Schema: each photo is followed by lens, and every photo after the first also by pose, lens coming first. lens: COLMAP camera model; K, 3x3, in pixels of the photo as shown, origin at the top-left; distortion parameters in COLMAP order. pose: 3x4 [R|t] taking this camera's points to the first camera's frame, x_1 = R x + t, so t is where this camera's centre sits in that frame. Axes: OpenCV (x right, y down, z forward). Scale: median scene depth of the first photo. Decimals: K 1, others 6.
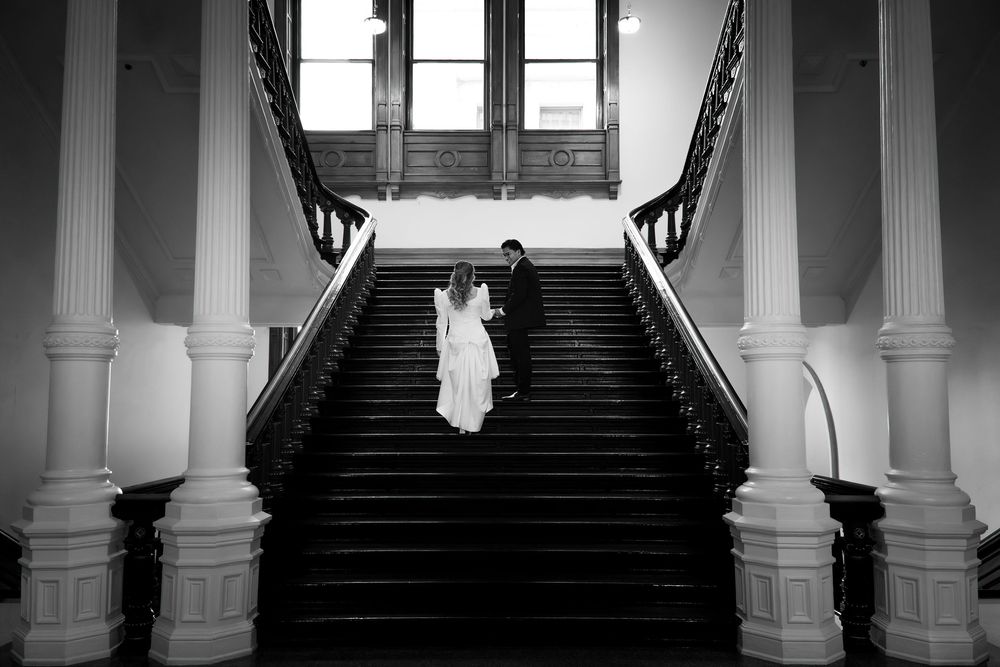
lens RADIAL K [[808.1, 0, 497.6], [0, 808.1, 330.2], [0, 0, 1]] dist [0.076832, 0.025616]
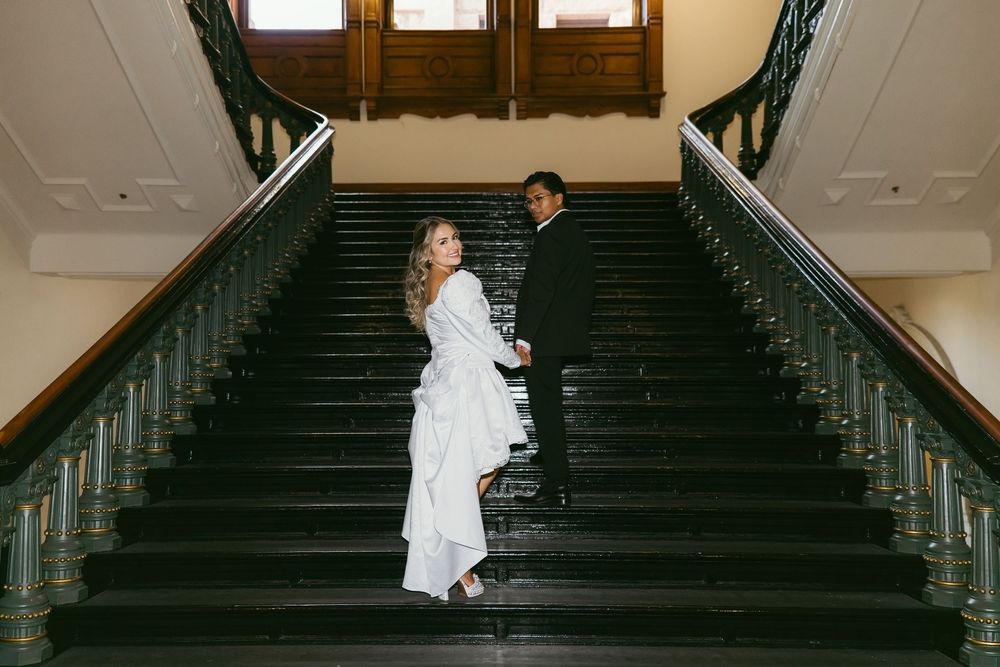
lens RADIAL K [[808.1, 0, 497.3], [0, 808.1, 339.3], [0, 0, 1]] dist [0.076832, 0.025616]
pose [[0.999931, -0.002287, -0.011559, 0.001946], [0.002742, 0.999216, 0.039493, 0.018133], [0.011460, -0.039522, 0.999153, 0.216832]]
